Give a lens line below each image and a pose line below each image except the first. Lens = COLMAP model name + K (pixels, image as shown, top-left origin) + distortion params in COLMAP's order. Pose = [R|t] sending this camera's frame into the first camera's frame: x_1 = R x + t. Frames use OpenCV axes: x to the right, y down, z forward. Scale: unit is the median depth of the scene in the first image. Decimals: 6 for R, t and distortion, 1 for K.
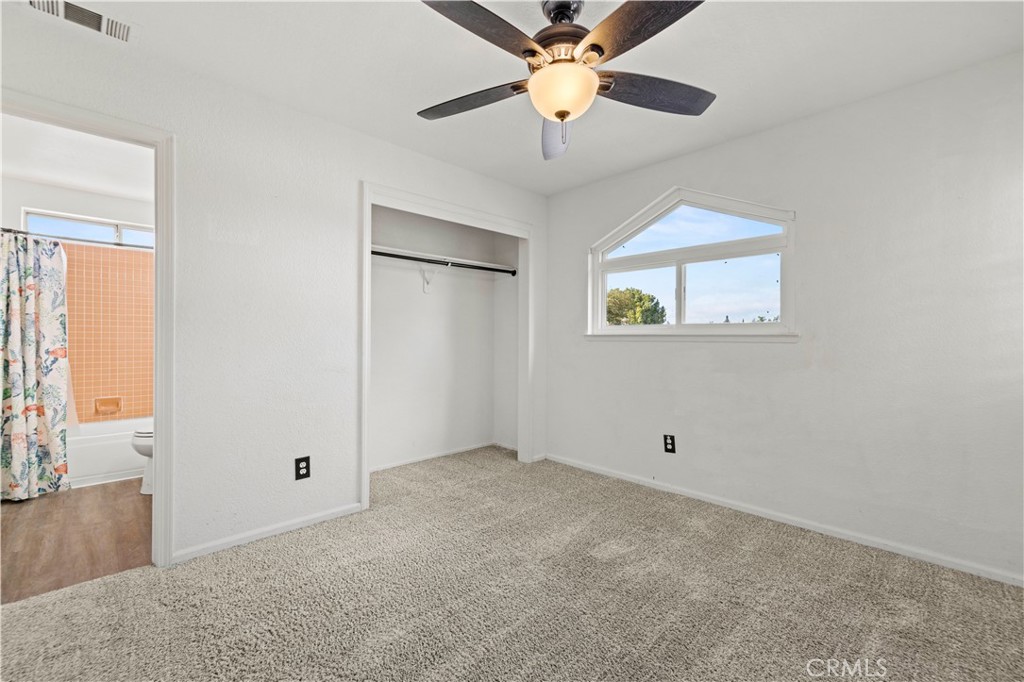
lens RADIAL K [[433.4, 0, 505.2], [0, 433.4, 339.3], [0, 0, 1]] dist [-0.000821, -0.000325]
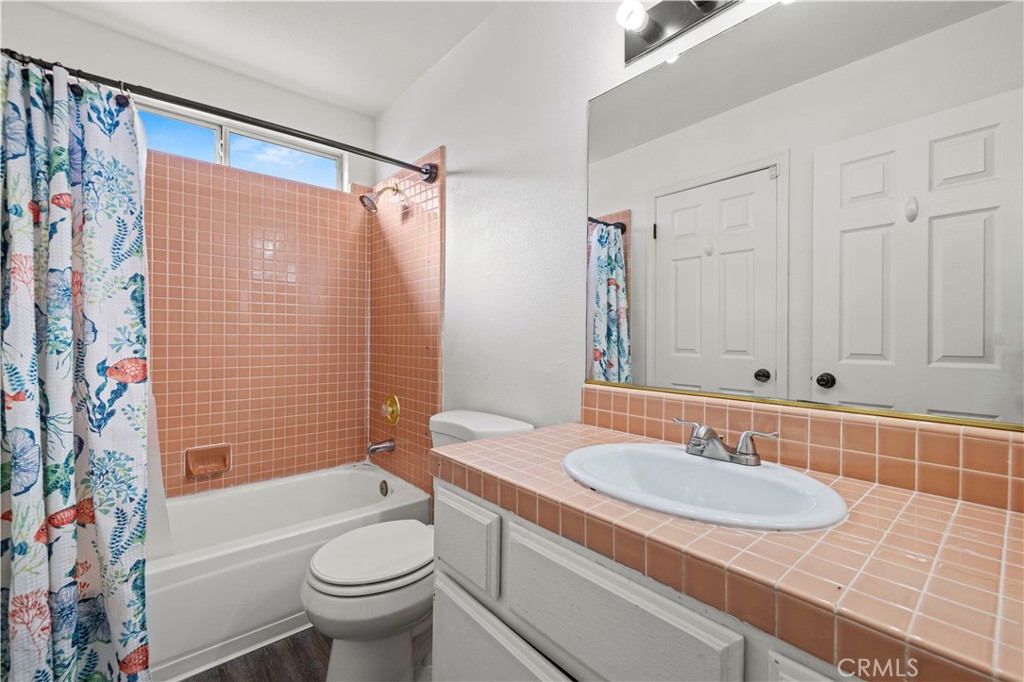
lens RADIAL K [[438.0, 0, 512.0], [0, 438.0, 341.0], [0, 0, 1]] dist [0.000563, 0.000086]
pose [[0.998708, 0.009150, -0.049986, -0.664427], [-0.008784, 0.999933, 0.007541, -0.002489], [0.050051, -0.007092, 0.998721, 0.619348]]
